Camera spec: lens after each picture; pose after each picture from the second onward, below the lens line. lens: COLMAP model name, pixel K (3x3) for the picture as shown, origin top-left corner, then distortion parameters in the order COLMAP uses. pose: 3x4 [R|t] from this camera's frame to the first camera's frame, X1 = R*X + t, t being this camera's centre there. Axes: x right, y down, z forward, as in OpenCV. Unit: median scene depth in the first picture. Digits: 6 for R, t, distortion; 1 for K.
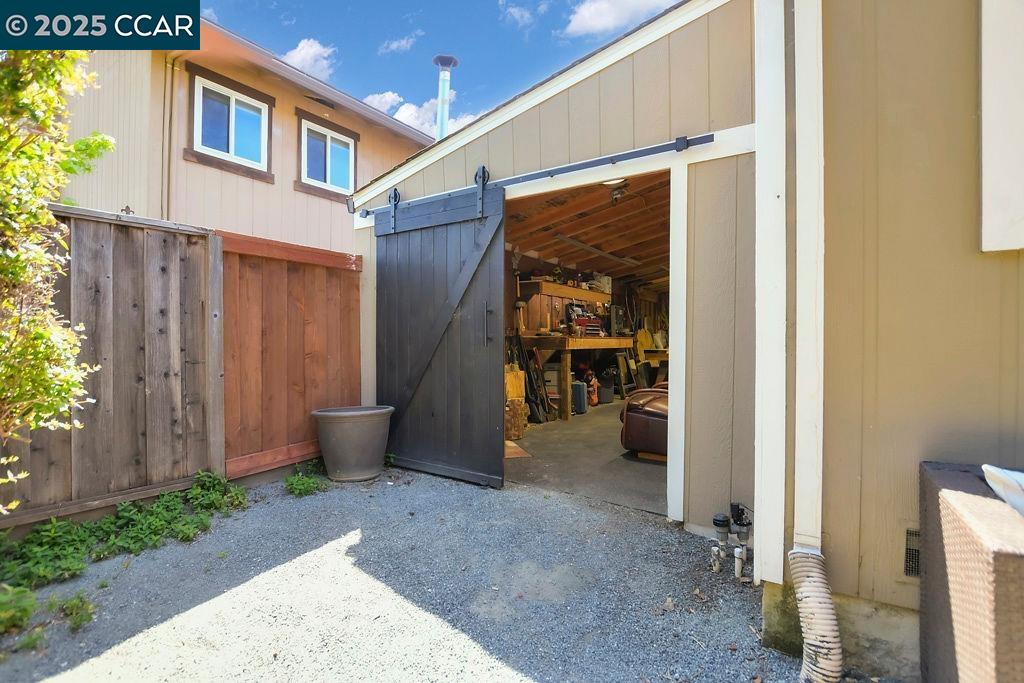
lens RADIAL K [[472.1, 0, 499.5], [0, 472.1, 352.2], [0, 0, 1]] dist [-0.031662, 0.005445]
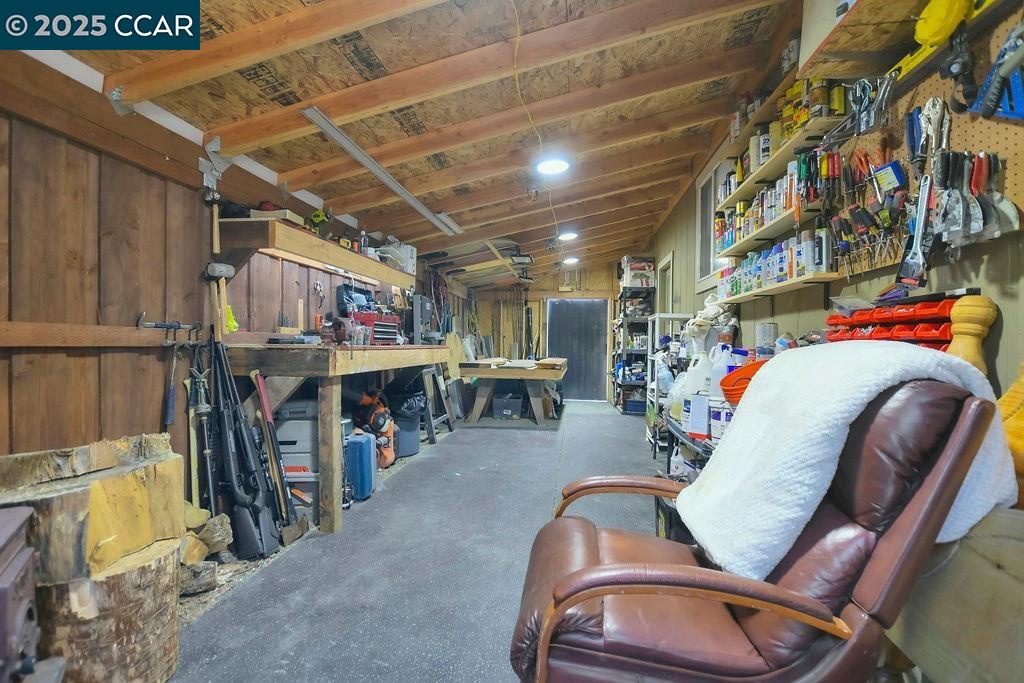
lens RADIAL K [[472.1, 0, 499.5], [0, 472.1, 352.2], [0, 0, 1]] dist [-0.031662, 0.005445]
pose [[0.903036, 0.004498, 0.429541, 0.084074], [-0.002667, 0.999985, -0.004864, -0.023256], [-0.429556, 0.003247, 0.903034, 0.462671]]
